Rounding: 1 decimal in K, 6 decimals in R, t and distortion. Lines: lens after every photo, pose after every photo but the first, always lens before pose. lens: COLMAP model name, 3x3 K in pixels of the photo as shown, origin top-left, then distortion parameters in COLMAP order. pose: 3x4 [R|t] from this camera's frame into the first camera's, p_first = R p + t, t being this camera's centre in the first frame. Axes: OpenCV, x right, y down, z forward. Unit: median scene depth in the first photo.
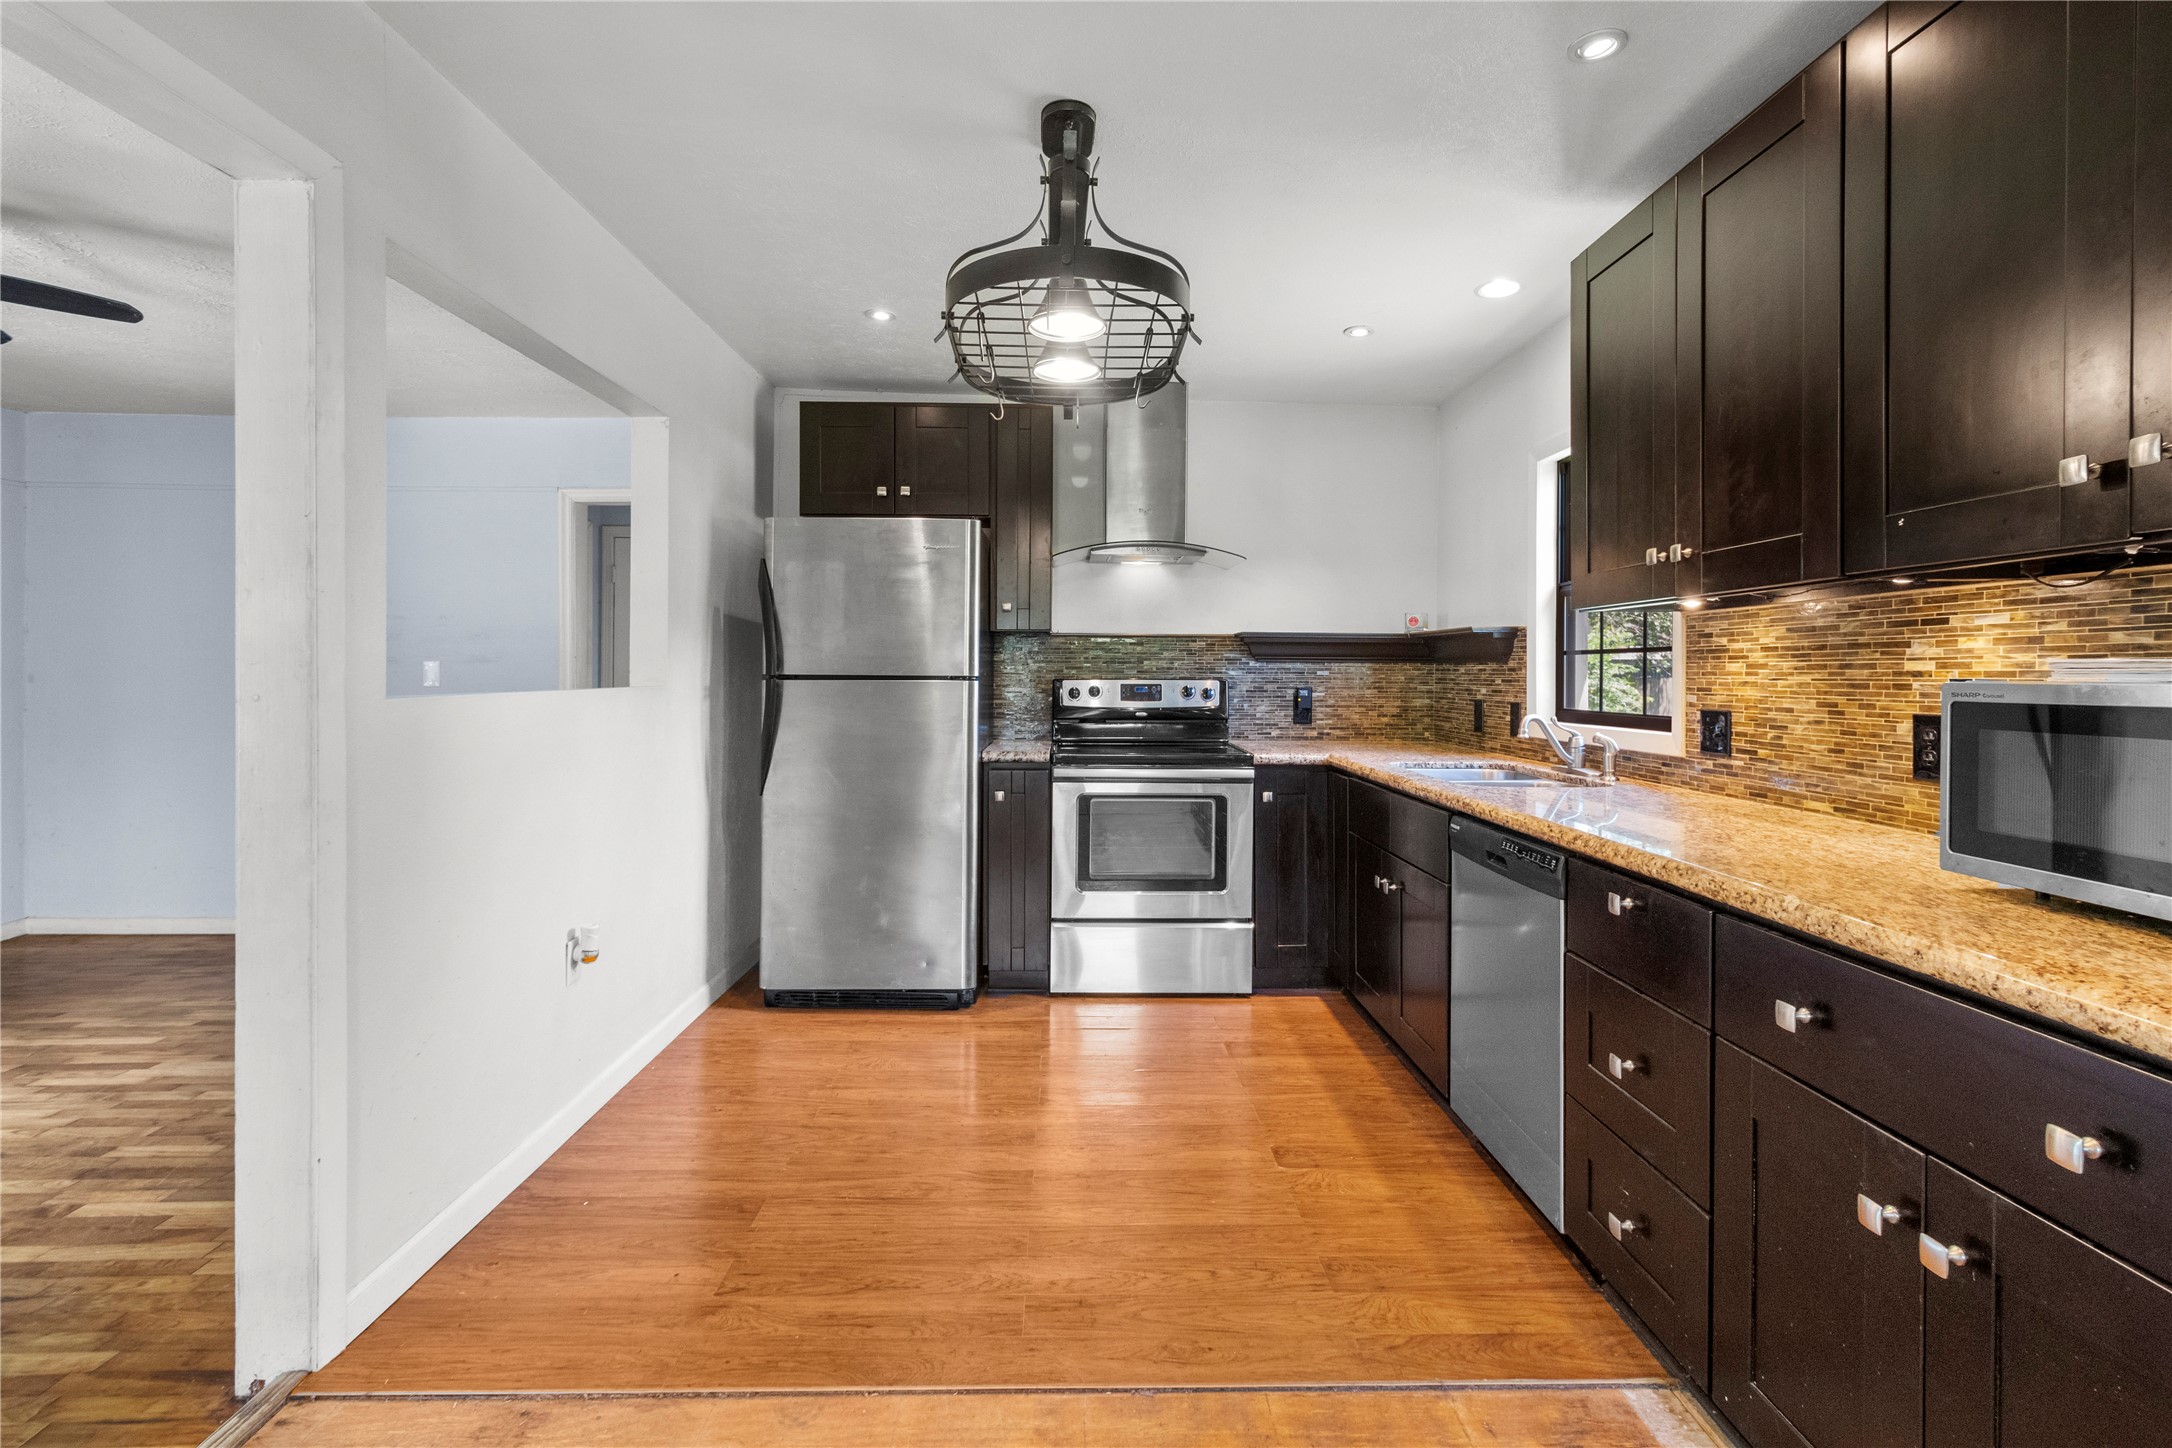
lens RADIAL K [[1010.8, 0, 1098.7], [0, 1010.8, 675.9], [0, 0, 1]] dist [0.000352, 0.001366]
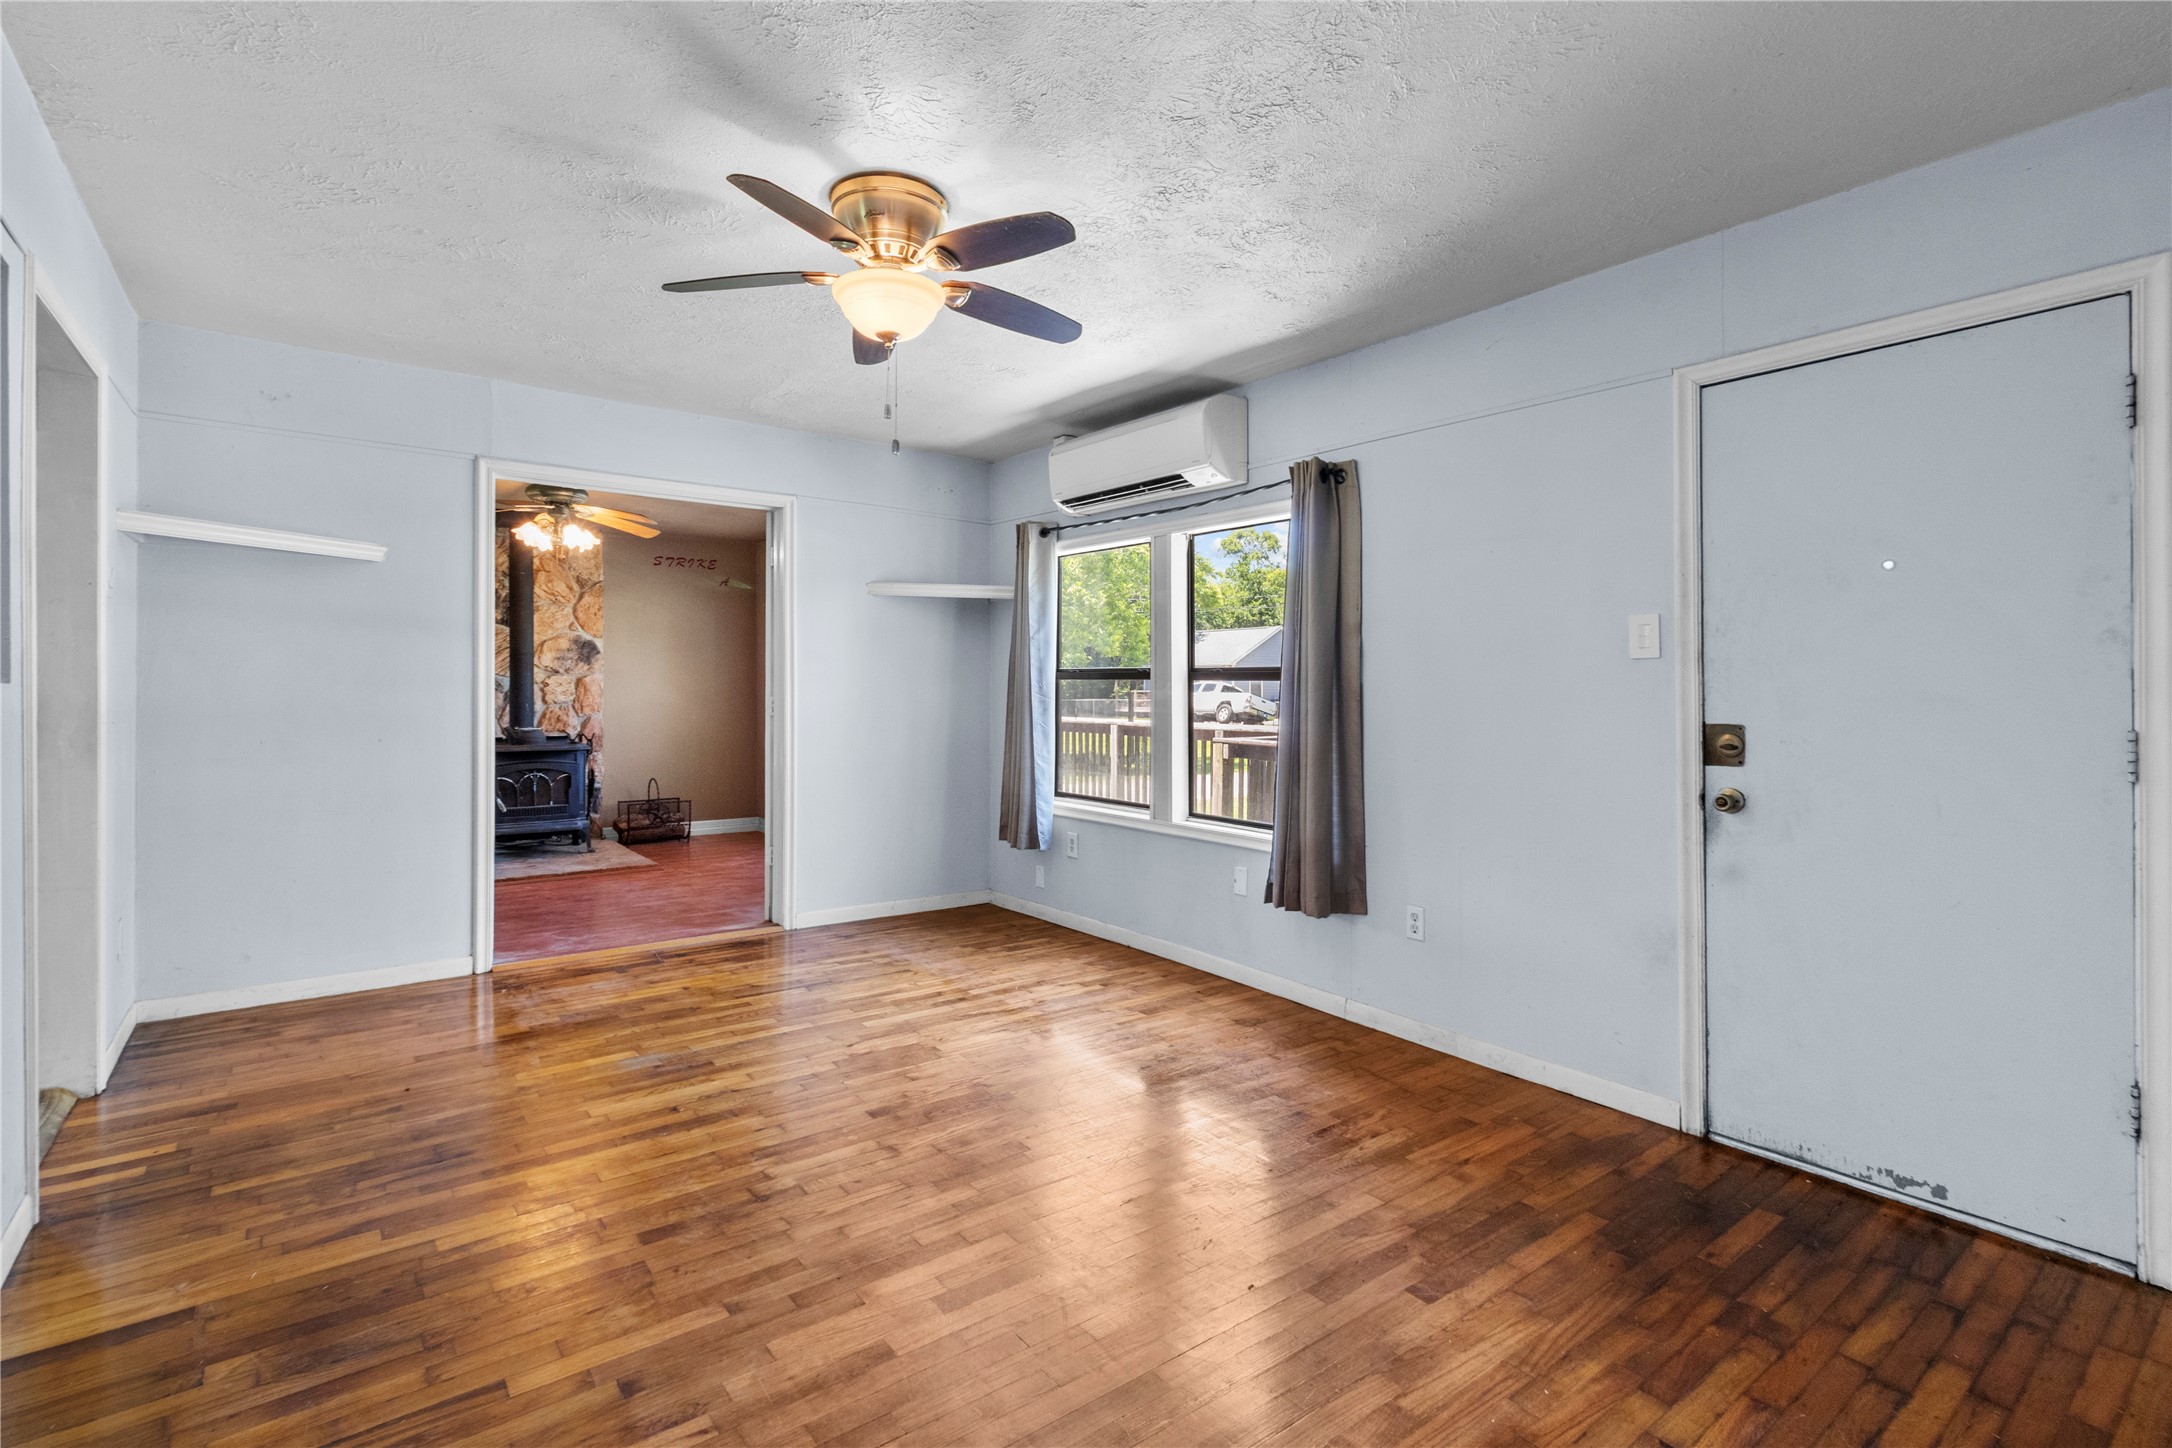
lens RADIAL K [[1010.8, 0, 1077.9], [0, 1010.8, 700.0], [0, 0, 1]] dist [0.000352, 0.001366]
pose [[-0.811644, -0.002190, -0.584148, -0.702355], [-0.013680, 0.999790, 0.015260, 0.005033], [0.583992, 0.020377, -0.811503, 1.689902]]
